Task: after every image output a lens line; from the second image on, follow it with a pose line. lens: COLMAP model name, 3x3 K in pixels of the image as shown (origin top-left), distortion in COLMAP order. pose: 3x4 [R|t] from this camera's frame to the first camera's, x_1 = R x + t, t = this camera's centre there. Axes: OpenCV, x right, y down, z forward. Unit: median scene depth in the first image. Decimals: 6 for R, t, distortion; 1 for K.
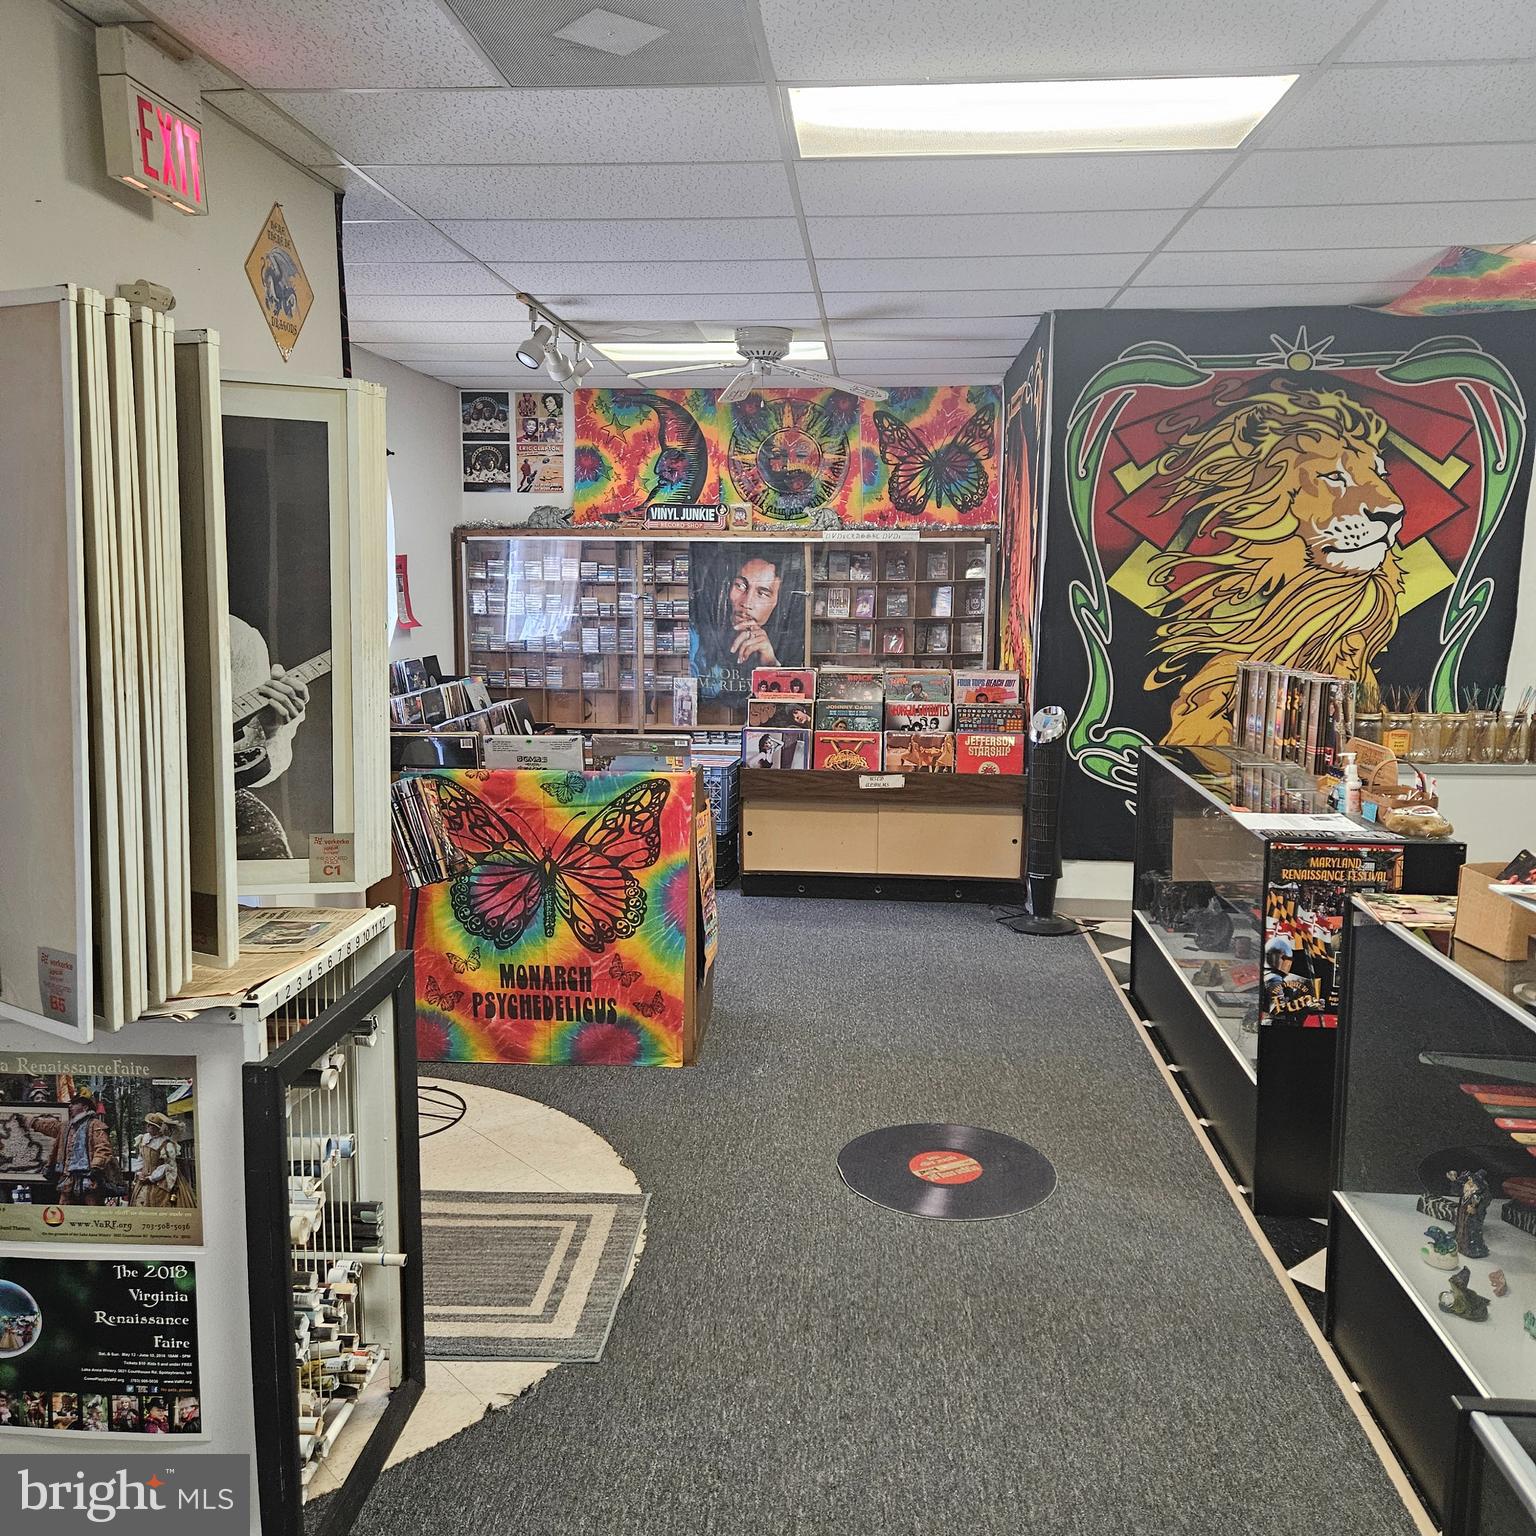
lens RADIAL K [[1352.4, 0, 783.8], [0, 1352.4, 763.0], [0, 0, 1]] dist [0.089427, -0.077933]
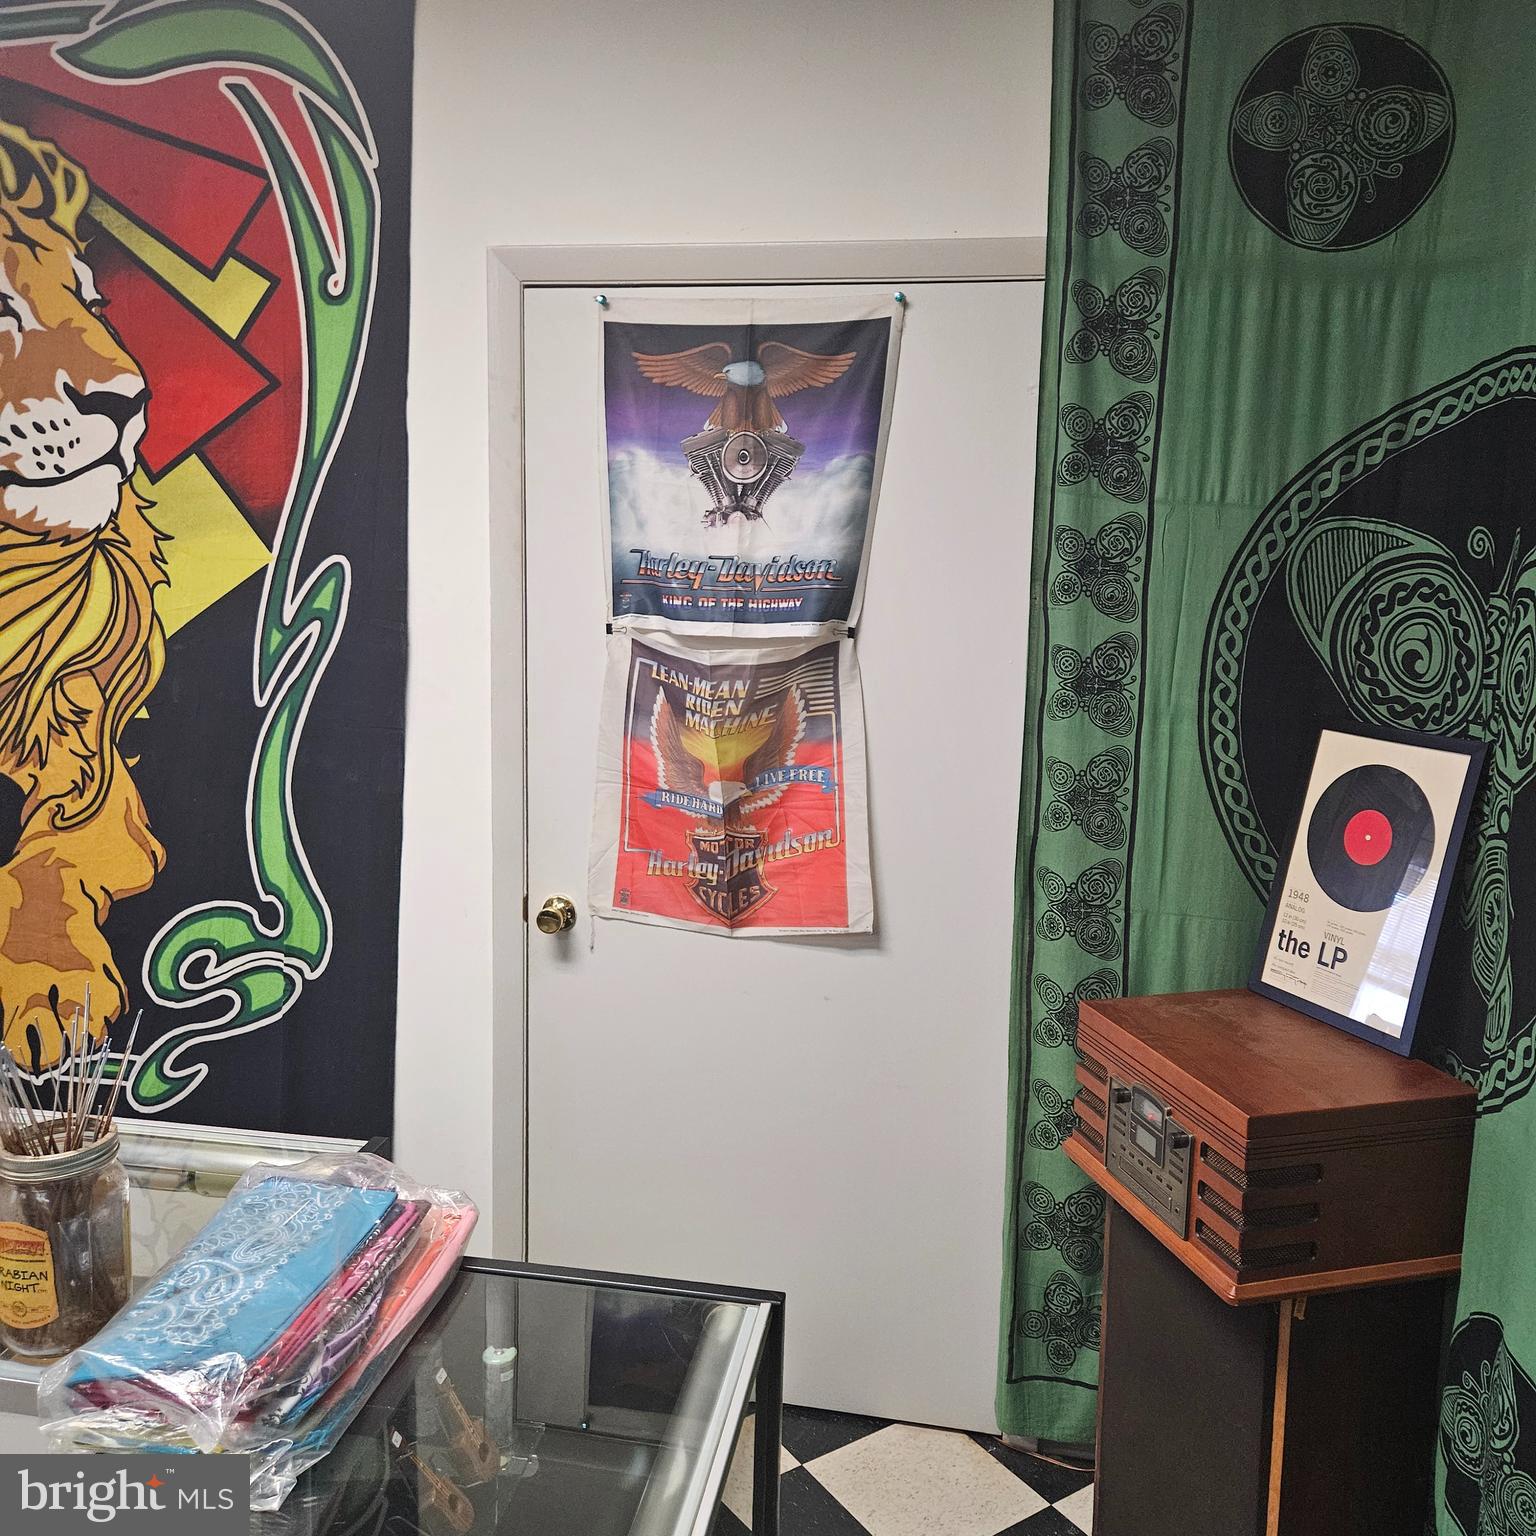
lens RADIAL K [[1352.4, 0, 763.1], [0, 1352.4, 757.3], [0, 0, 1]] dist [0.089427, -0.077933]
pose [[0.993537, 0.034144, -0.108251, 0.679823], [-0.033381, 0.999403, 0.008858, -0.079267], [0.108489, -0.005187, 0.994084, 0.589326]]
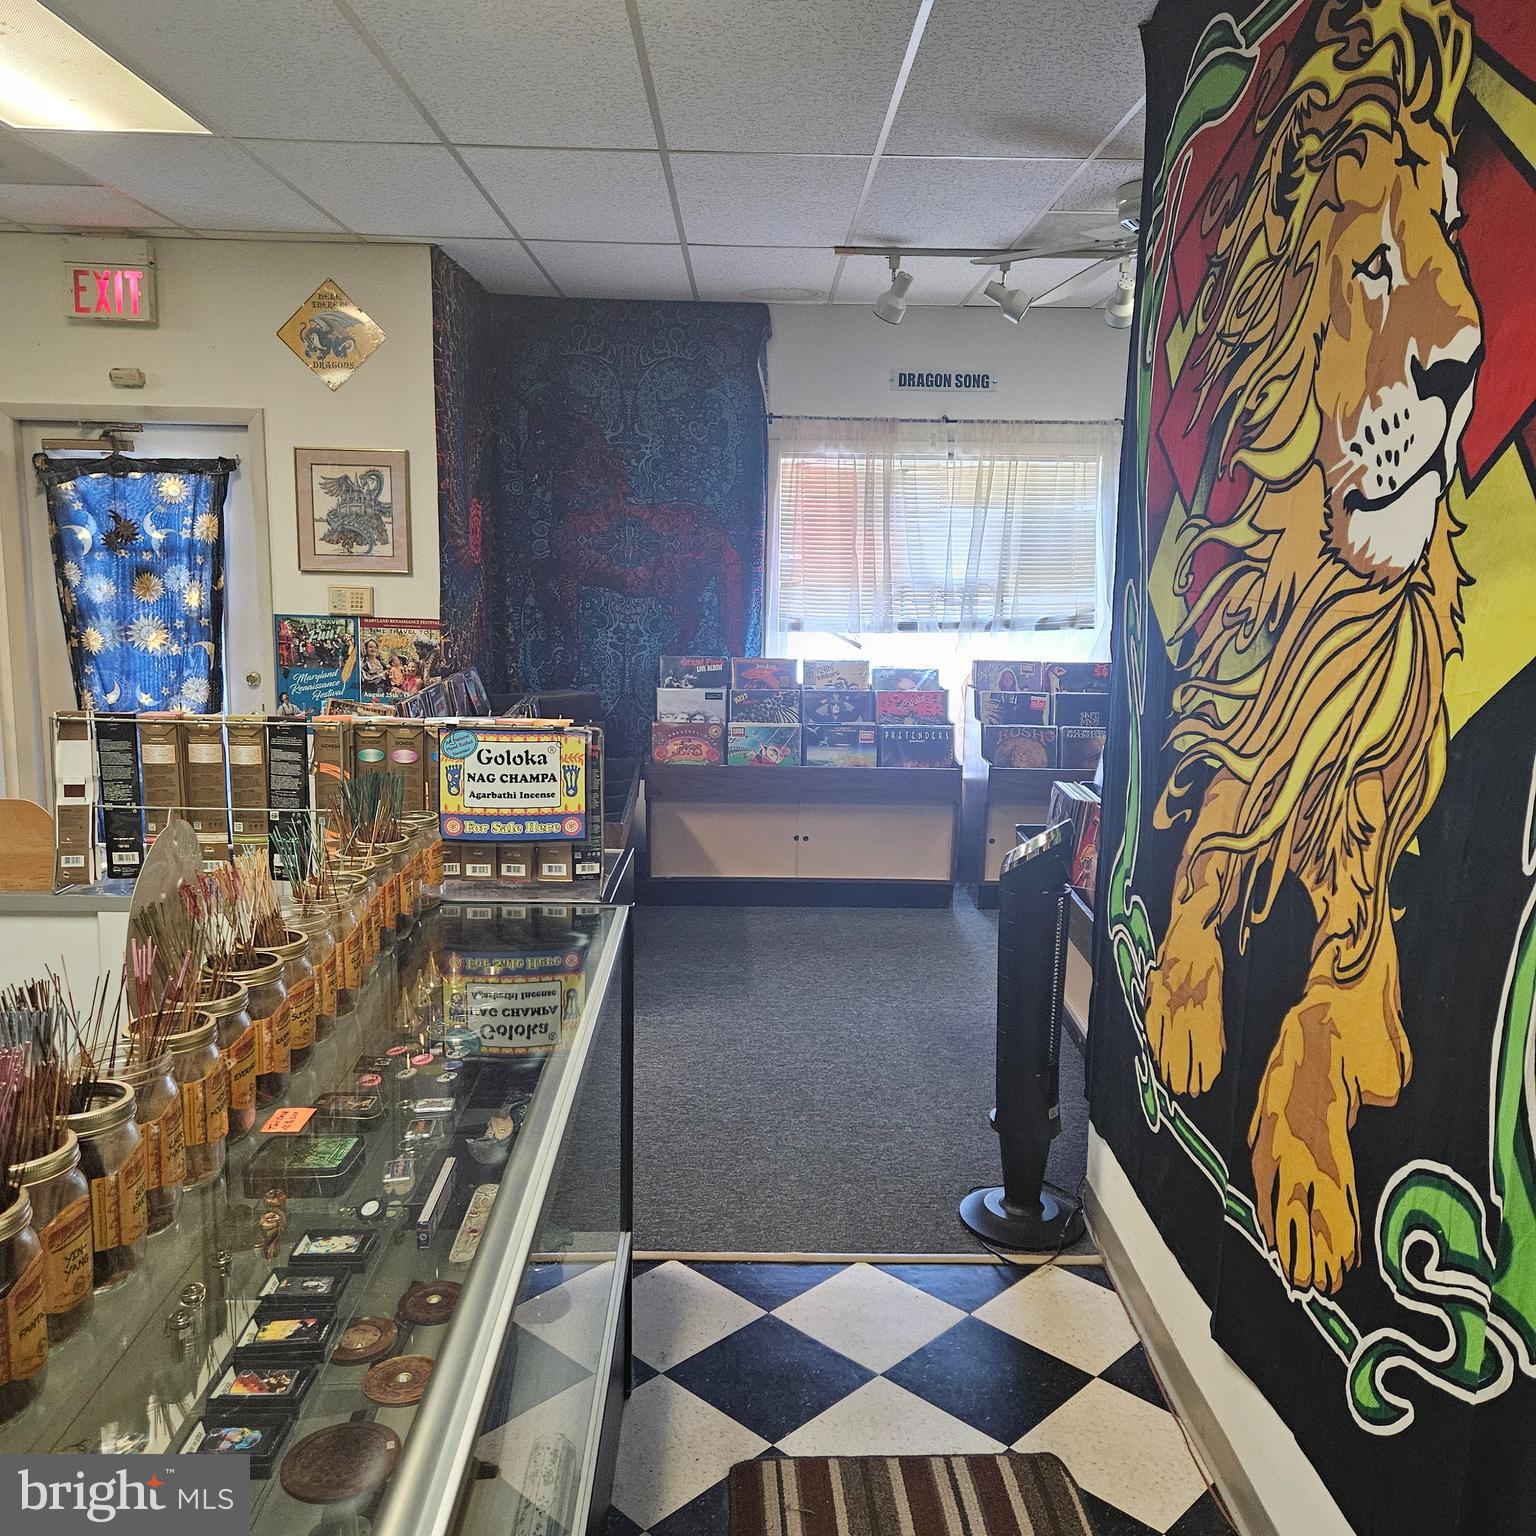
lens RADIAL K [[1352.4, 0, 773.3], [0, 1352.4, 759.6], [0, 0, 1]] dist [0.089427, -0.077933]
pose [[0.098333, 0.152347, -0.983423, 0.702535], [-0.151991, 0.978918, 0.136452, -0.119238], [0.983478, 0.136054, 0.119415, 0.832014]]
